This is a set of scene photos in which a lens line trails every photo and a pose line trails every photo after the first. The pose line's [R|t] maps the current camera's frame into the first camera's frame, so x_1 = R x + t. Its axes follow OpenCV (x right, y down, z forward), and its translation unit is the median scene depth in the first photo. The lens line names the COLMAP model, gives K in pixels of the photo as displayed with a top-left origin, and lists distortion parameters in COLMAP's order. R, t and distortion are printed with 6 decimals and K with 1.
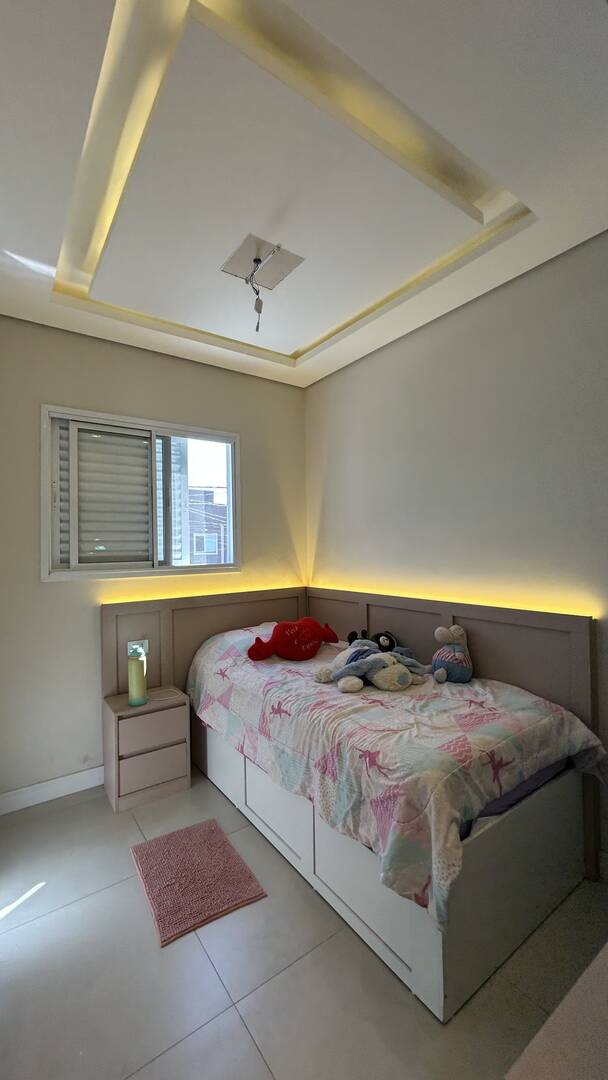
lens RADIAL K [[443.8, 0, 304.0], [0, 443.8, 540.0], [0, 0, 1]] dist [-0.000912, 0.000031]
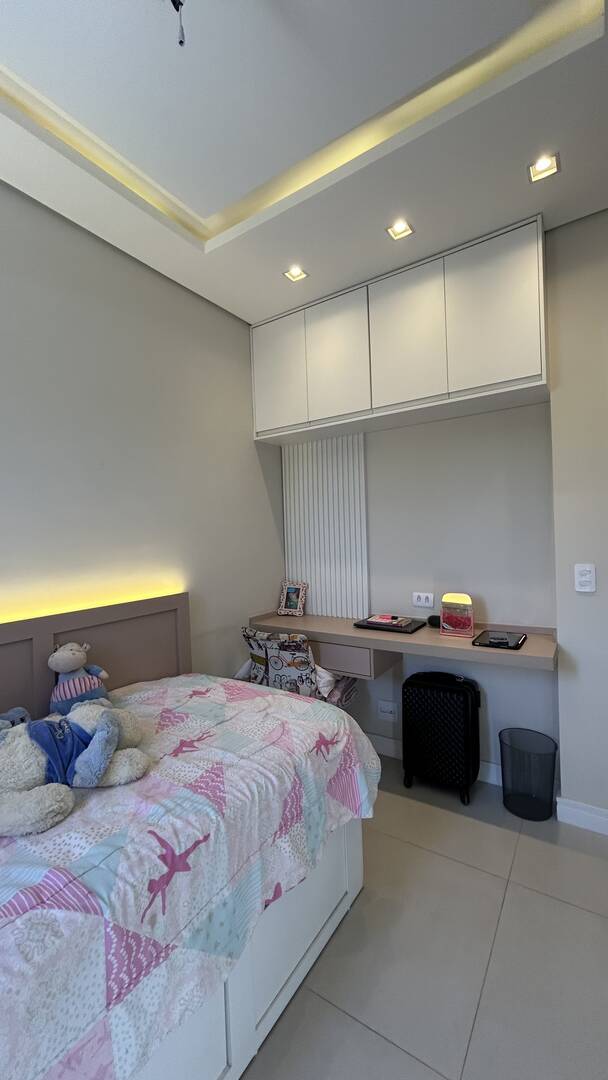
lens RADIAL K [[433.1, 0, 300.2], [0, 433.1, 533.7], [0, 0, 1]] dist [-0.000576, -0.000022]
pose [[-0.344766, 0.024400, 0.938371, -0.428533], [0.026902, 0.999508, -0.016105, 0.023985], [-0.938303, 0.019692, -0.345253, 0.788798]]
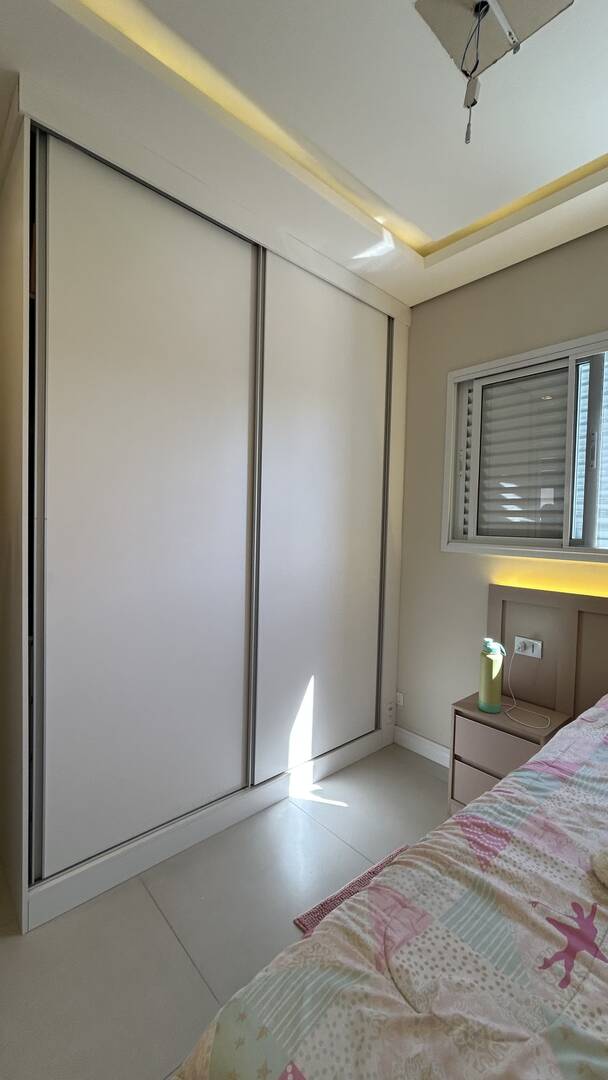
lens RADIAL K [[436.2, 0, 301.1], [0, 436.2, 538.1], [0, 0, 1]] dist [-0.001228, -0.000048]
pose [[0.108355, 0.054086, -0.992640, 0.349476], [-0.017839, 0.998464, 0.052456, 0.017416], [0.993952, 0.012024, 0.109153, 0.541032]]
